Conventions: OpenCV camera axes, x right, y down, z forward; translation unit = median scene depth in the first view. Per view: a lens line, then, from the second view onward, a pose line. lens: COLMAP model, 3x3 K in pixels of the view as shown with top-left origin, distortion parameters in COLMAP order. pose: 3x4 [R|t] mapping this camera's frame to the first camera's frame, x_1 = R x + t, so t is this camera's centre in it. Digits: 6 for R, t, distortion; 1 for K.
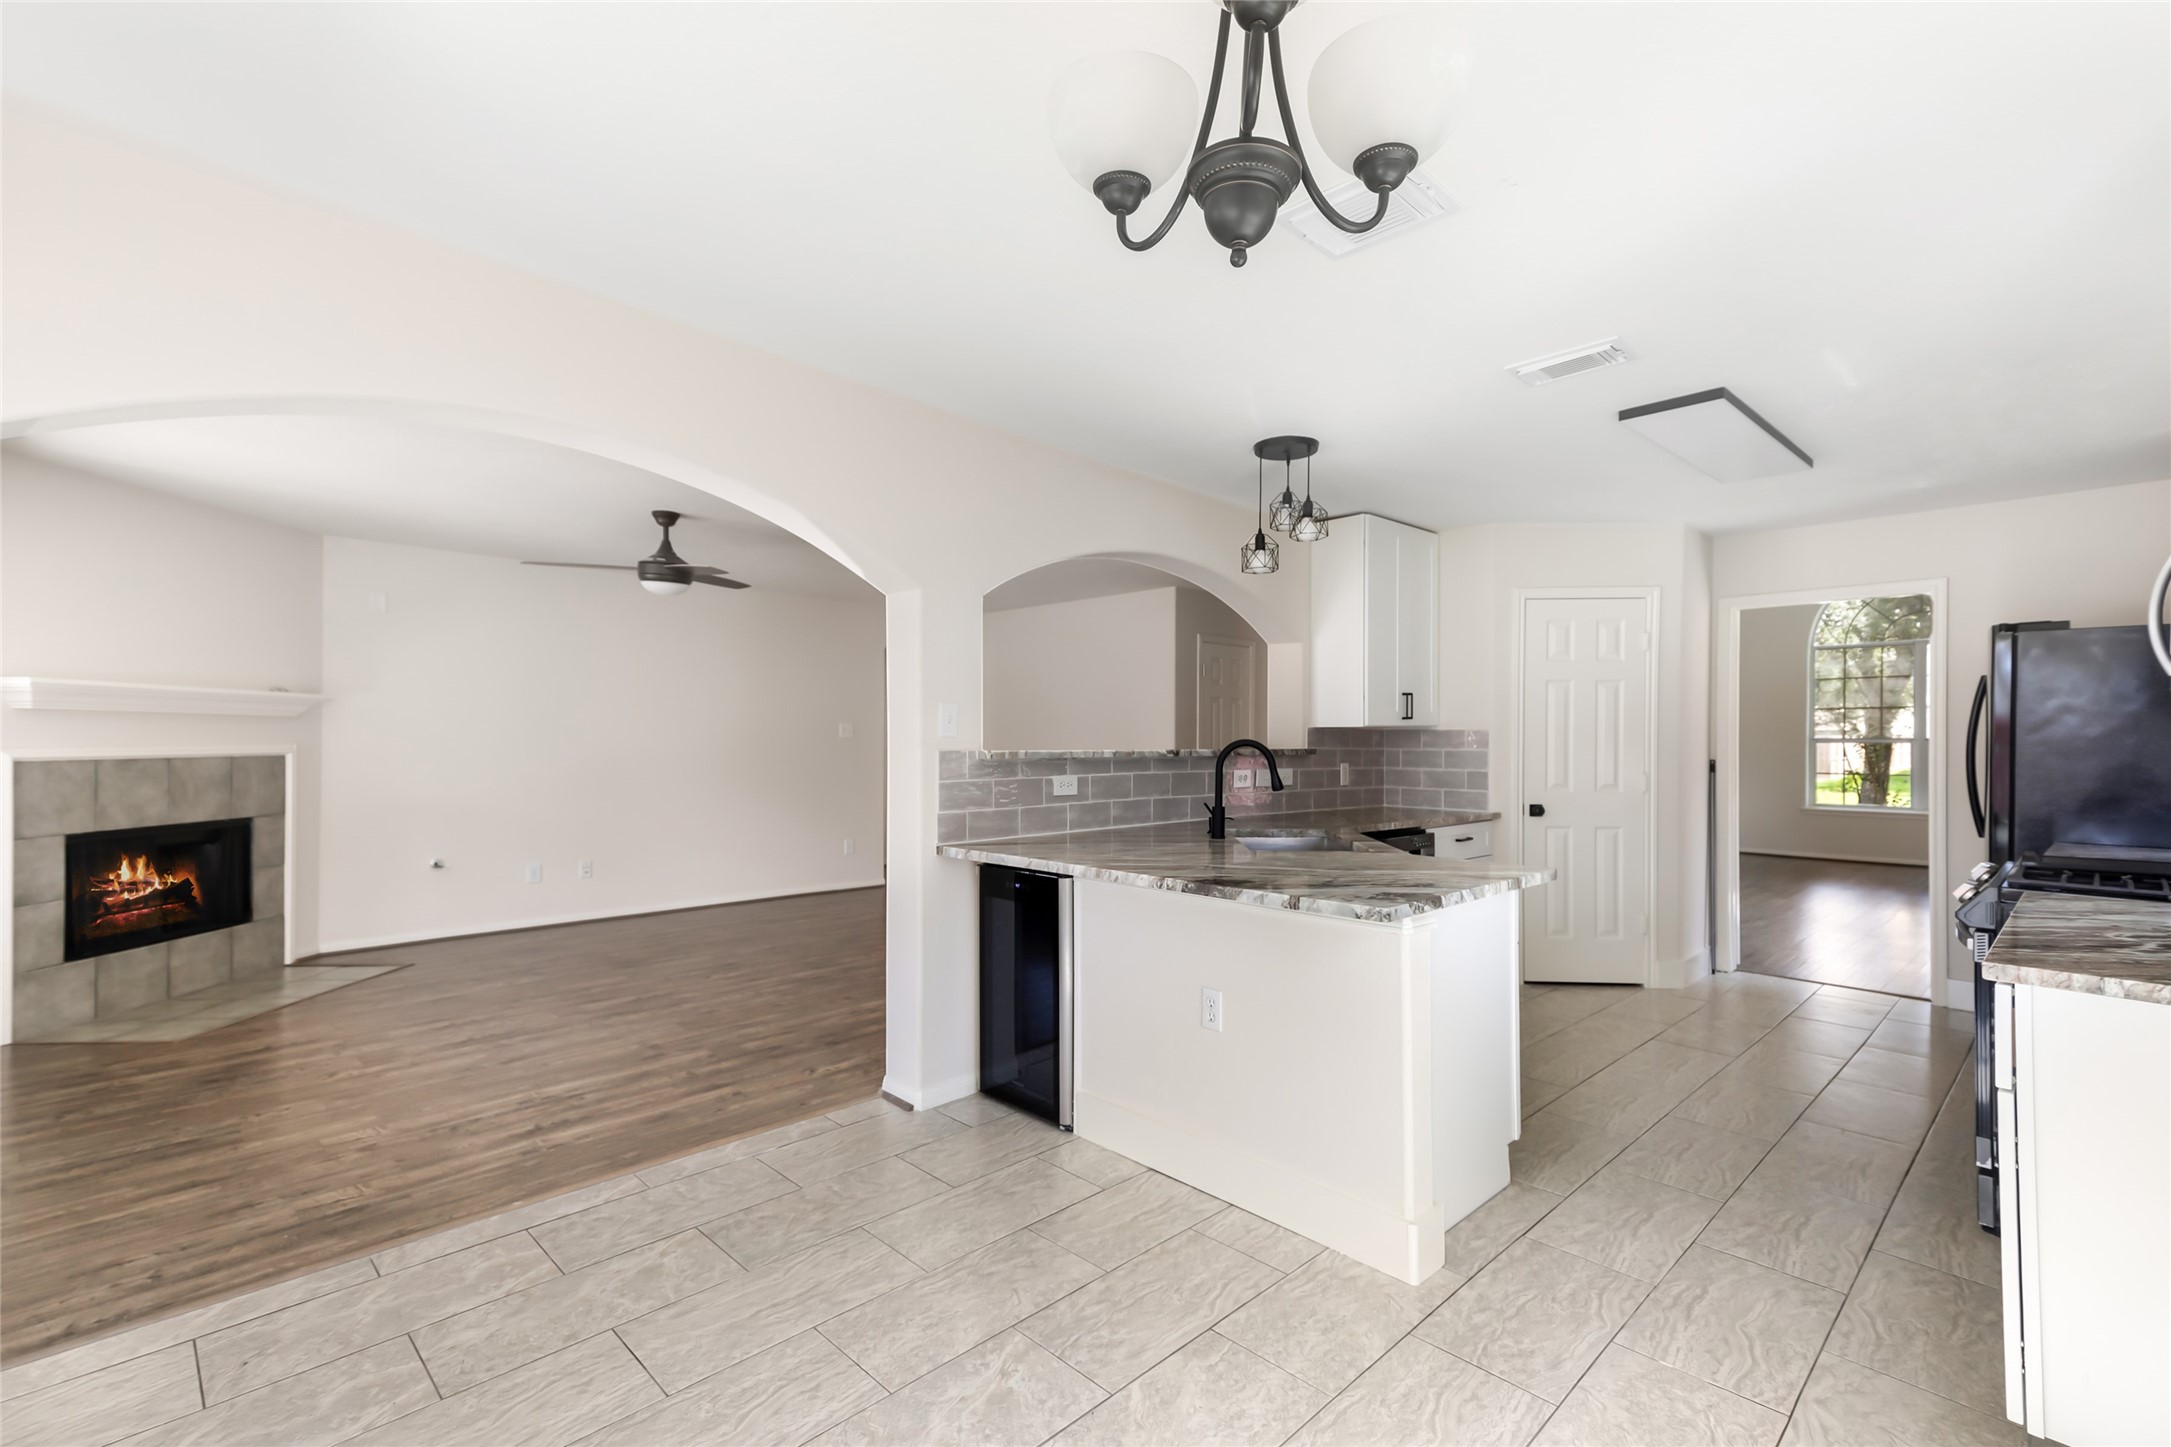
lens RADIAL K [[988.5, 0, 1058.8], [0, 988.5, 742.4], [0, 0, 1]] dist [0.025753, -0.005429]
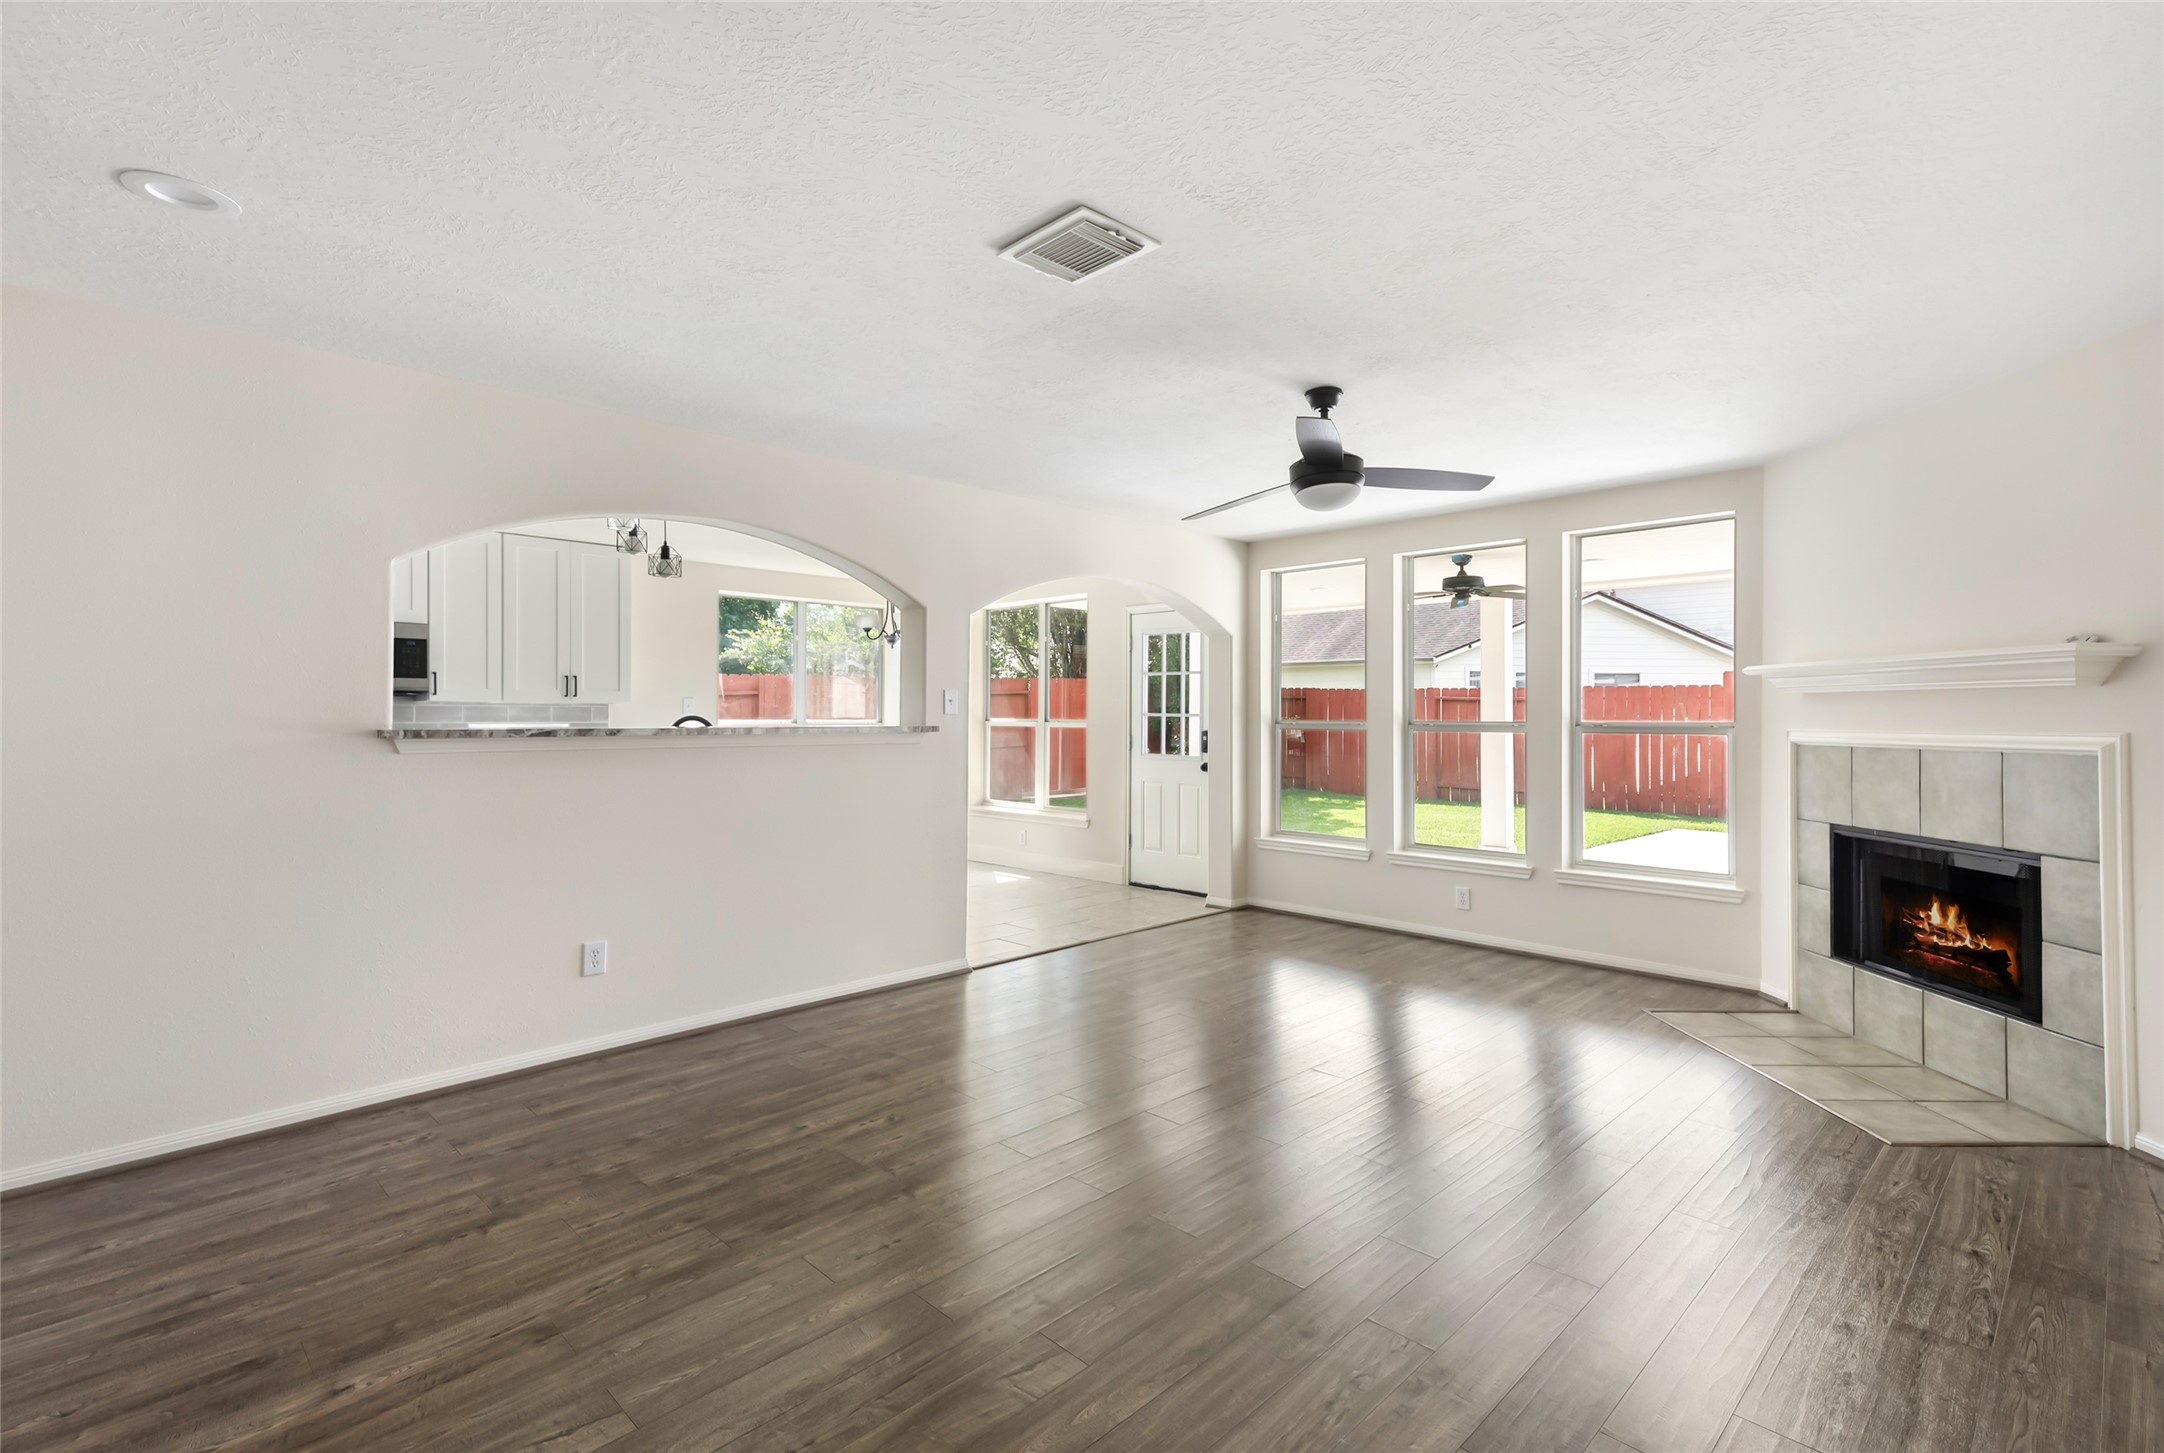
lens RADIAL K [[985.3, 0, 1064.7], [0, 985.3, 713.9], [0, 0, 1]] dist [0.025753, -0.005429]
pose [[-0.999813, -0.005364, 0.018587, -0.241371], [-0.005399, 0.999984, -0.001839, -0.008479], [-0.018577, -0.001939, -0.999826, 1.783046]]
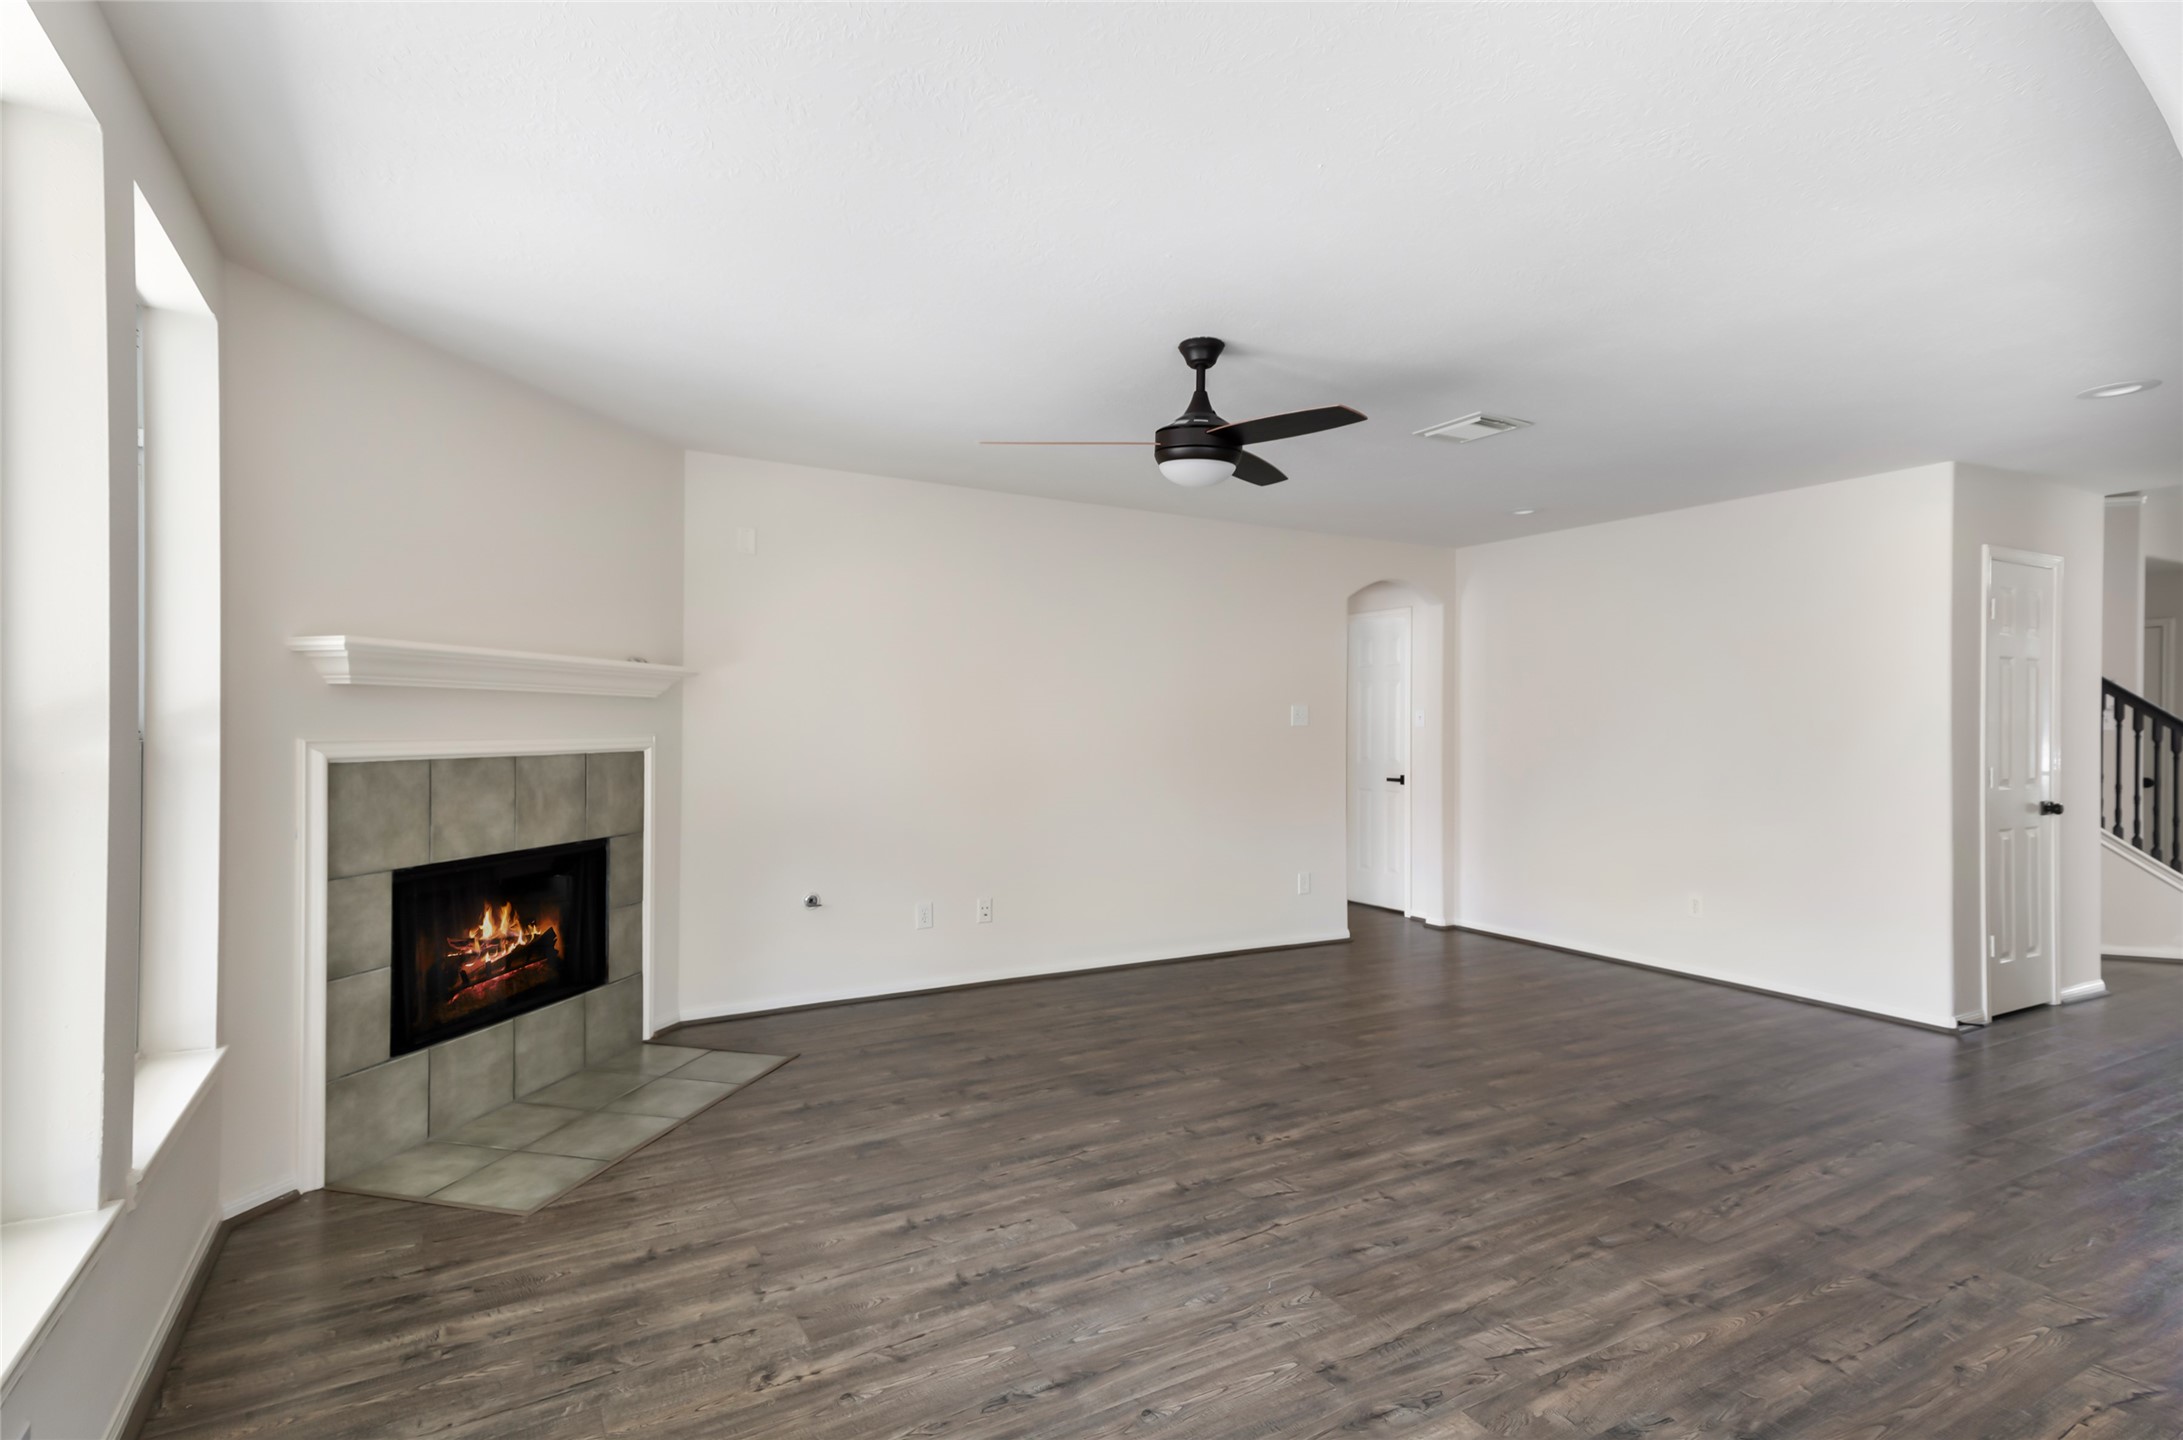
lens RADIAL K [[1070.0, 0, 999.6], [0, 1070.0, 726.9], [0, 0, 1]] dist [0.019500, -0.002504]
pose [[0.956668, 0.002201, -0.291174, -0.344532], [-0.002557, 0.999996, -0.000844, -0.004887], [0.291171, 0.001552, 0.956670, 0.382527]]
